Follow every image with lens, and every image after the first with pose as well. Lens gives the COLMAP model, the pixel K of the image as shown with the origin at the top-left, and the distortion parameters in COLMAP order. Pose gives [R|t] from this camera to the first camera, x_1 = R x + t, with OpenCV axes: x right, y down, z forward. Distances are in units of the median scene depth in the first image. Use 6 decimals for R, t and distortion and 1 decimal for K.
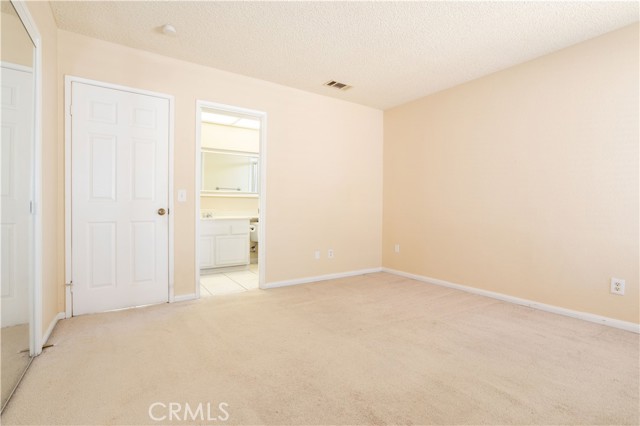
lens RADIAL K [[307.0, 0, 319.0], [0, 307.0, 209.7], [0, 0, 1]] dist [-0.052874, 0.023687]
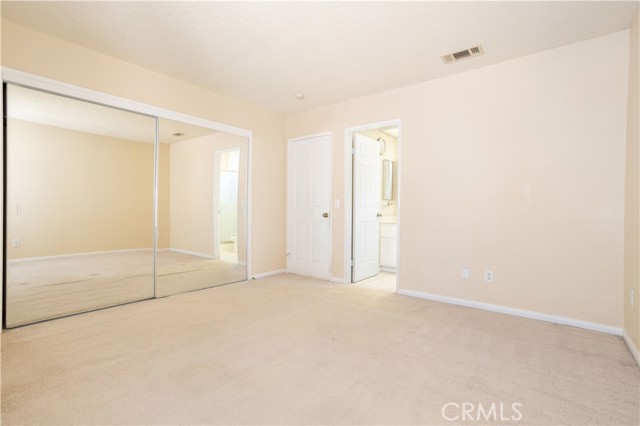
lens RADIAL K [[307.0, 0, 319.0], [0, 307.0, 209.7], [0, 0, 1]] dist [-0.052874, 0.023687]
pose [[0.288796, -0.010555, -0.957332, 0.767031], [-0.017332, 0.999718, -0.016250, 0.003993], [0.957234, 0.021285, 0.288532, 0.494395]]
